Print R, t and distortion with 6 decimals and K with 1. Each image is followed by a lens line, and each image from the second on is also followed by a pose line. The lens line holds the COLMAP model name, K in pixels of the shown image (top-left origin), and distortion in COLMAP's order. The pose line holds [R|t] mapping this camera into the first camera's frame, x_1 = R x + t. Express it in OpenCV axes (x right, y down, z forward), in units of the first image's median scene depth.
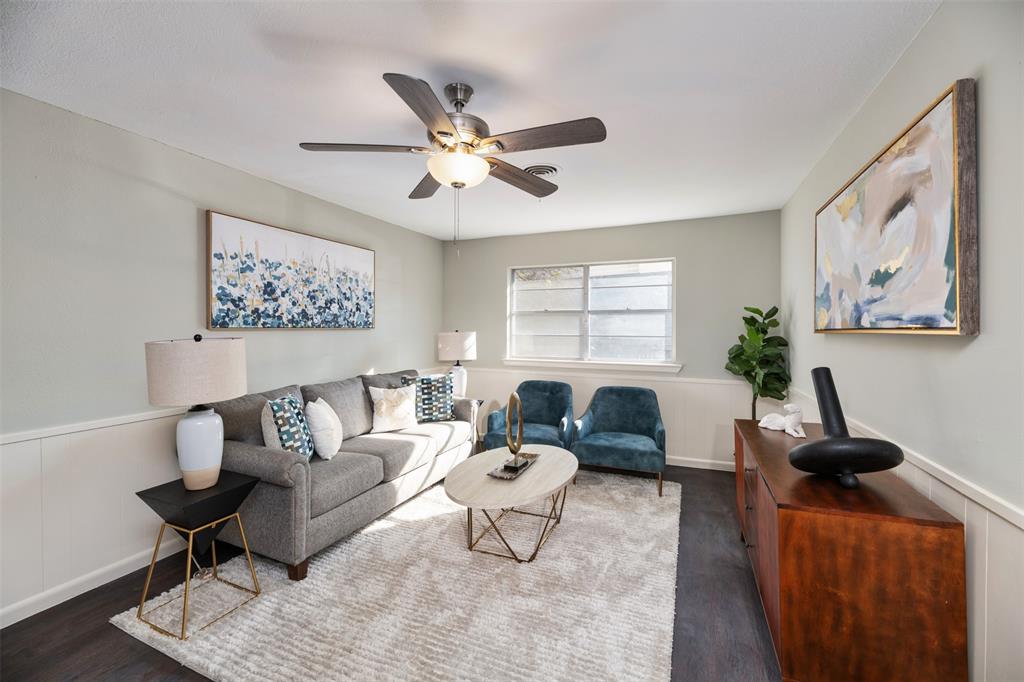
lens RADIAL K [[416.5, 0, 508.7], [0, 416.5, 336.2], [0, 0, 1]] dist [-0.001041, -0.000047]
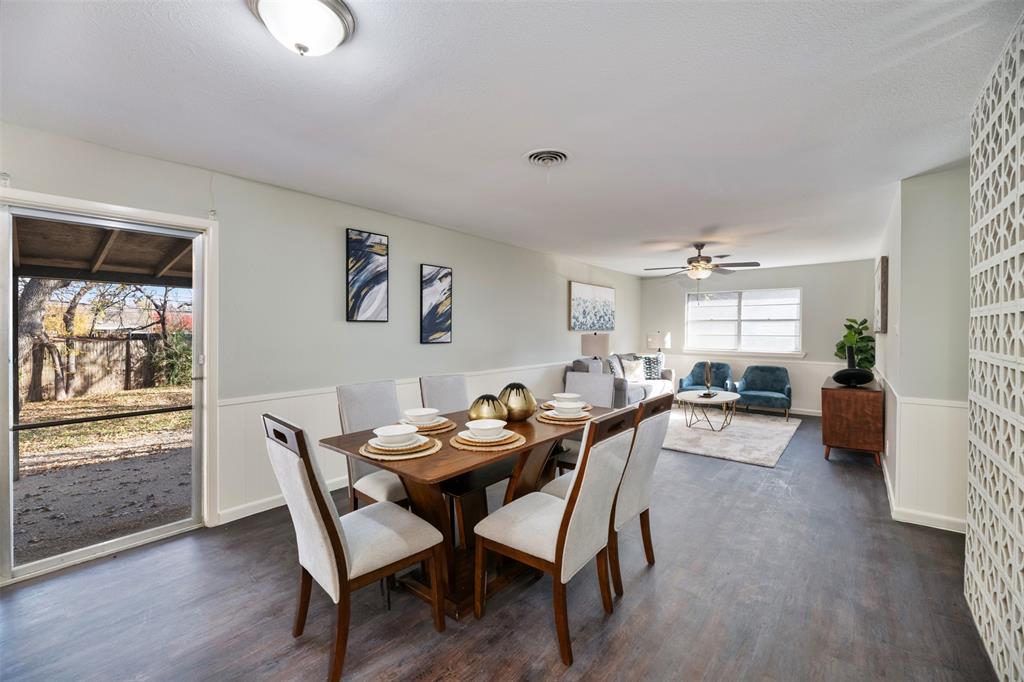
lens RADIAL K [[414.5, 0, 512.0], [0, 414.5, 341.0], [0, 0, 1]] dist [0.001937, 0.000852]
pose [[0.961516, 0.010911, -0.274534, -0.287723], [-0.008325, 0.999909, 0.010585, 0.015209], [0.274624, -0.007893, 0.961519, -1.028643]]
